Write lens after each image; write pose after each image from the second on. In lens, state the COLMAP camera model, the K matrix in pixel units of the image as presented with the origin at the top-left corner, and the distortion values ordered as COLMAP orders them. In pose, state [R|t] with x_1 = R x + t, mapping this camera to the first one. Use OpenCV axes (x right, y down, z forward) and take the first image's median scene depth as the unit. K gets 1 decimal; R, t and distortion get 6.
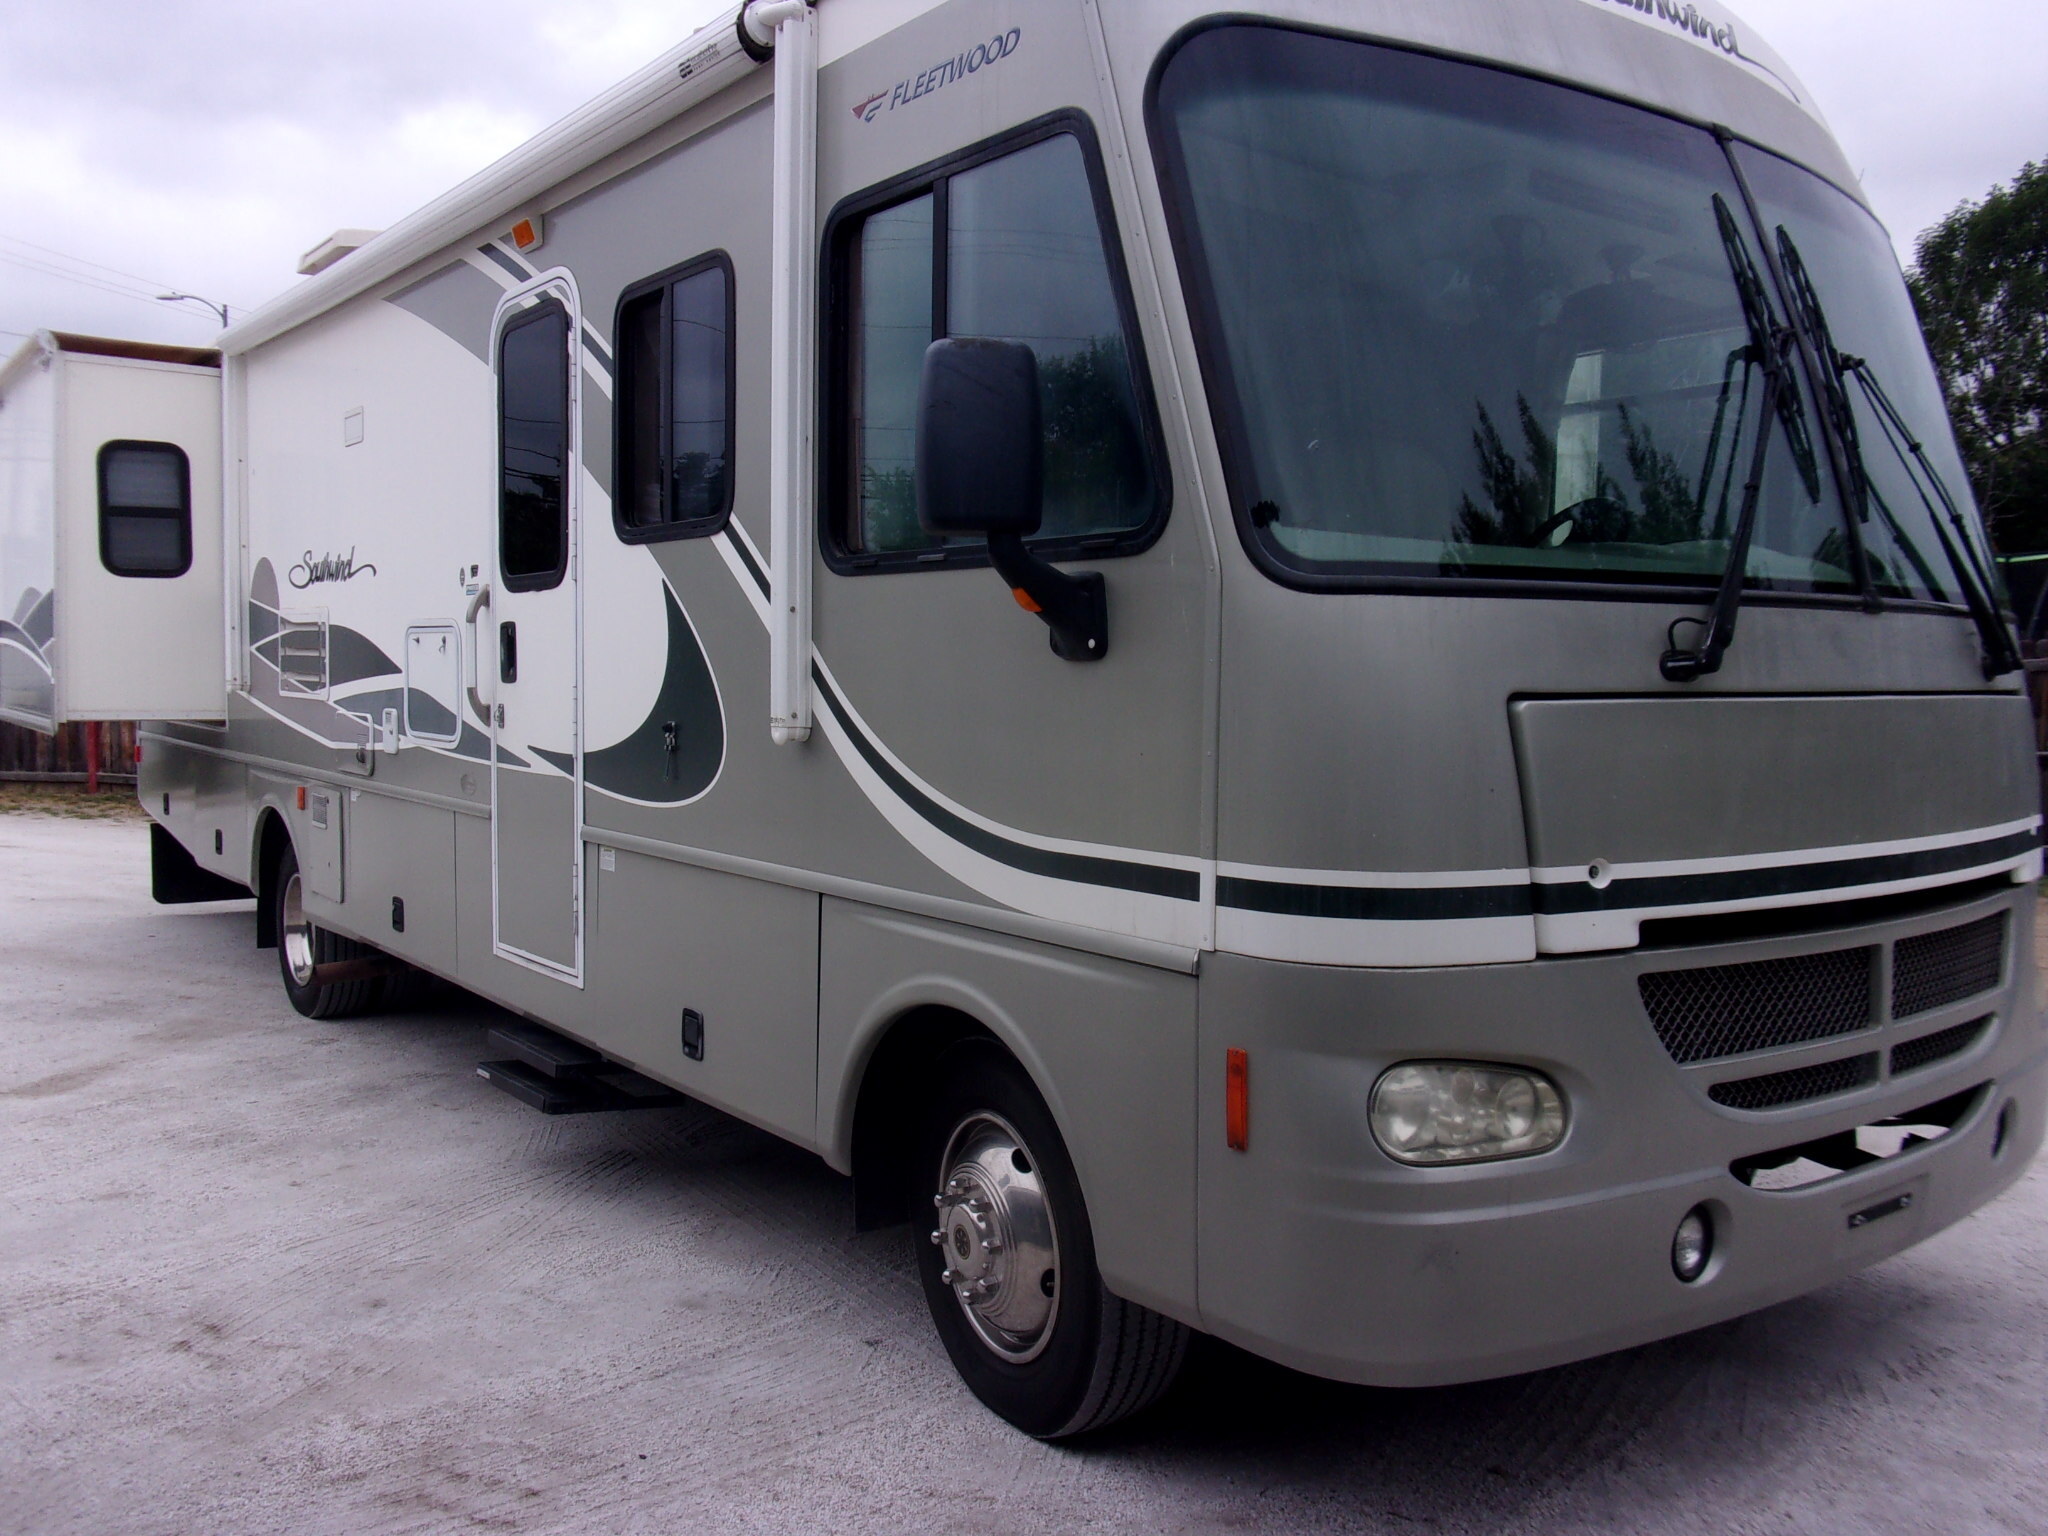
lens RADIAL K [[1716.4, 0, 1025.0], [0, 1716.4, 766.6], [0, 0, 1]] dist [-0.017385, -0.005695]
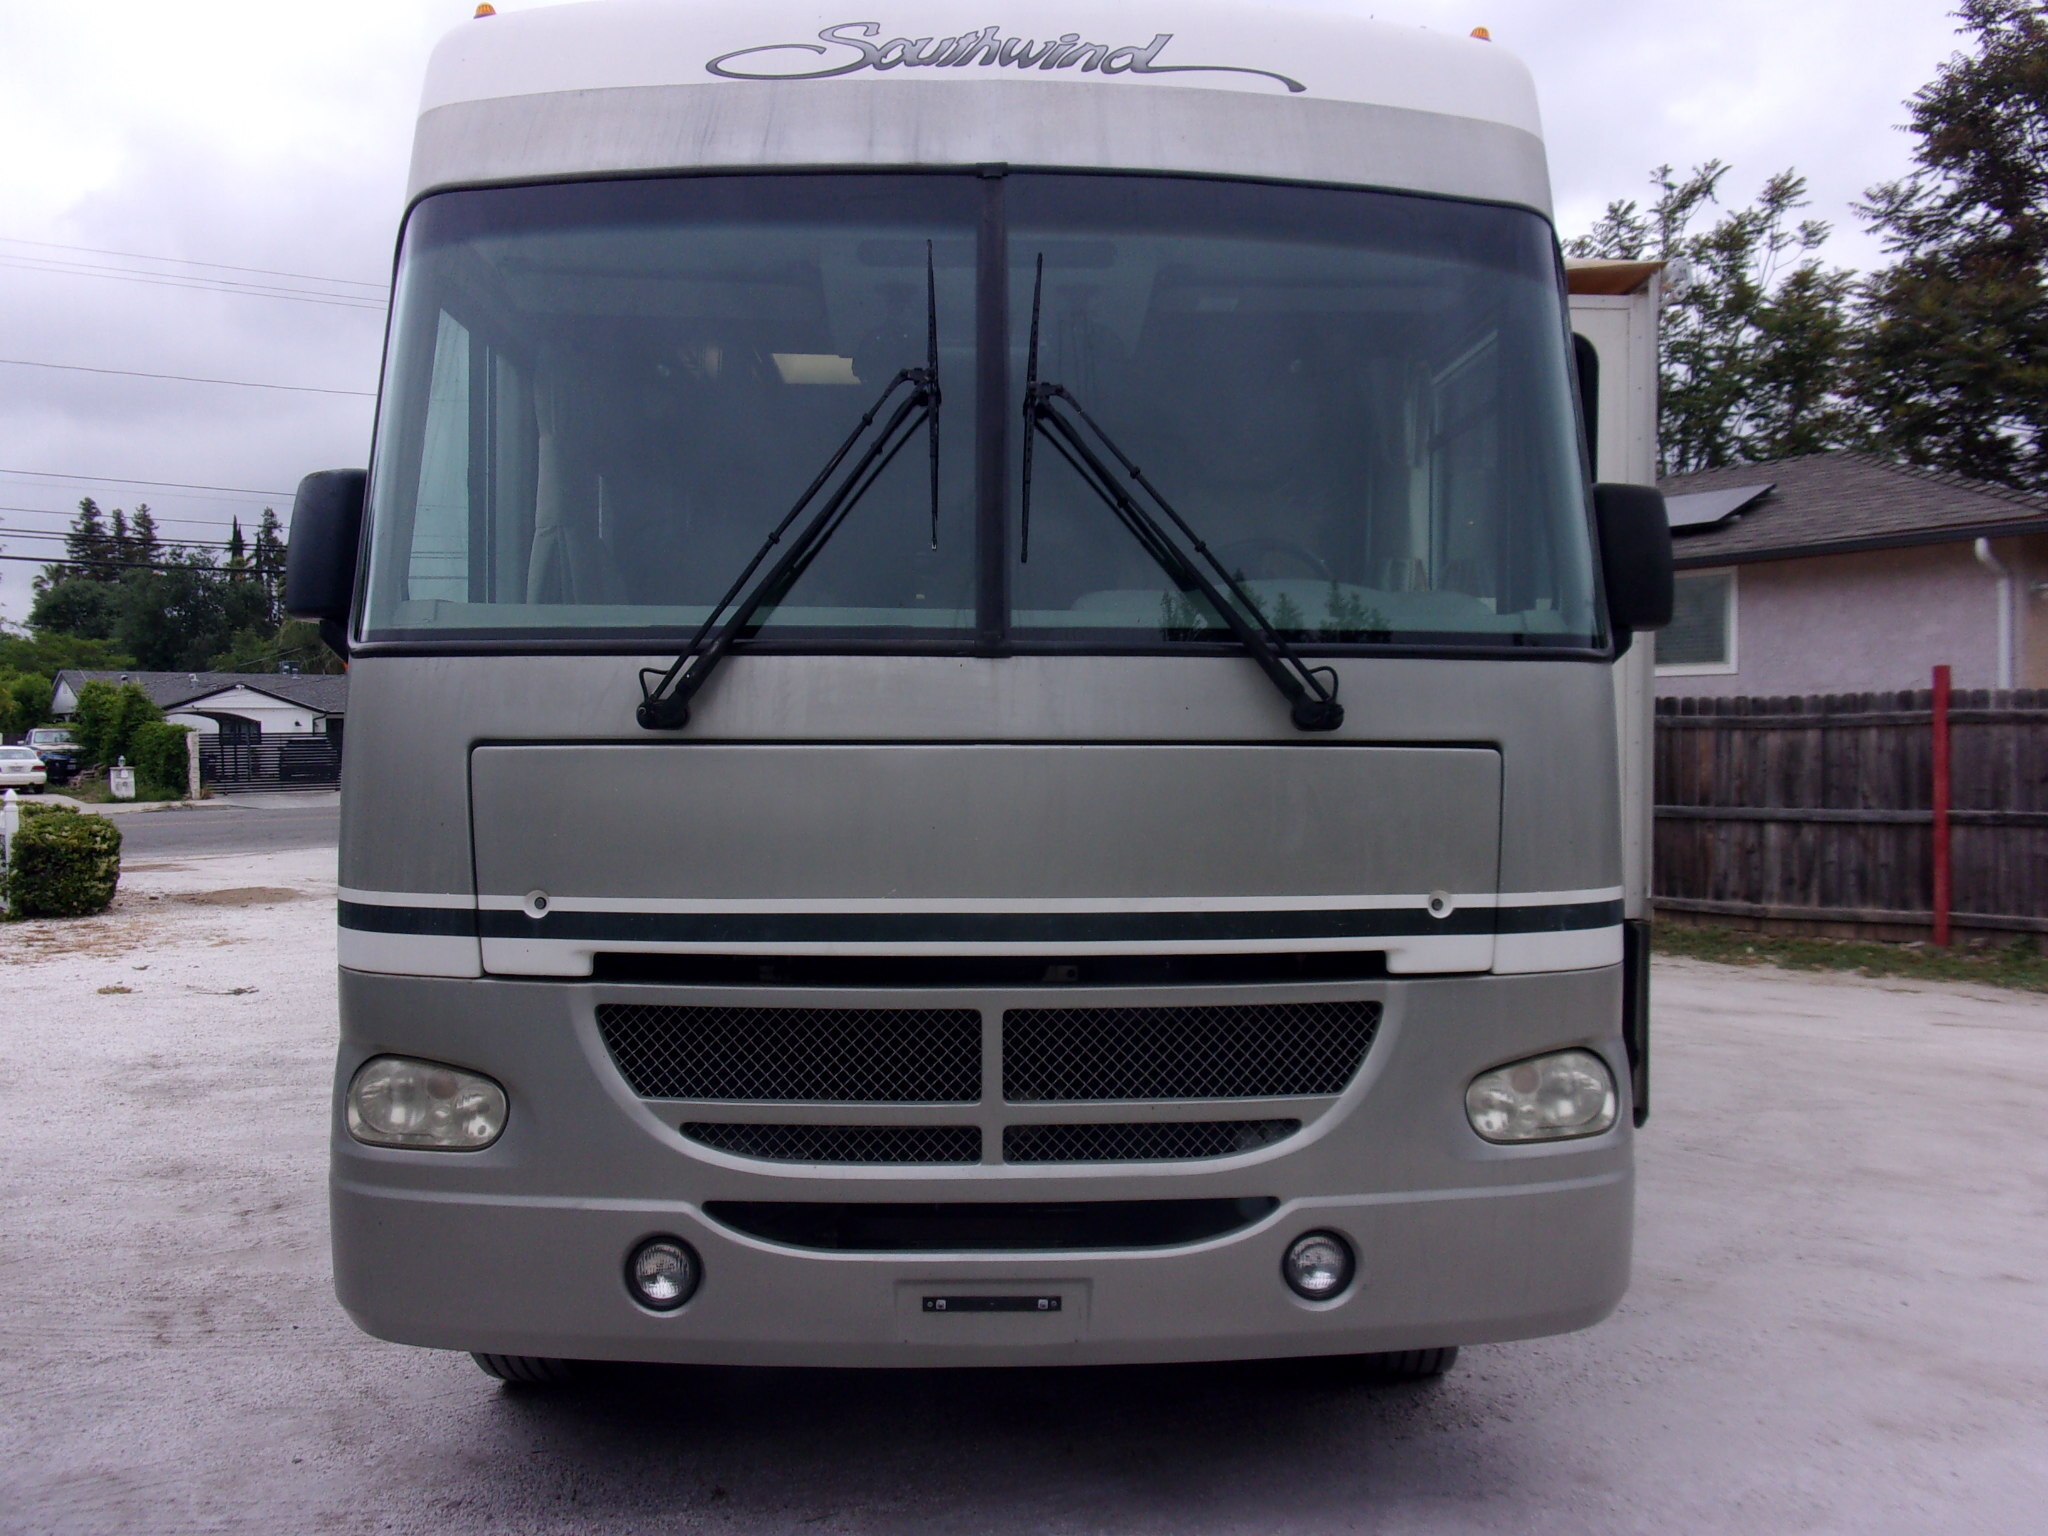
lens RADIAL K [[1716.4, 0, 1024.9], [0, 1716.4, 768.5], [0, 0, 1]] dist [-0.017385, -0.005695]
pose [[0.807893, -0.001180, -0.589328, 1.180200], [-0.028832, 0.998721, -0.041525, 0.011912], [0.588624, 0.050539, 0.806826, 0.284783]]
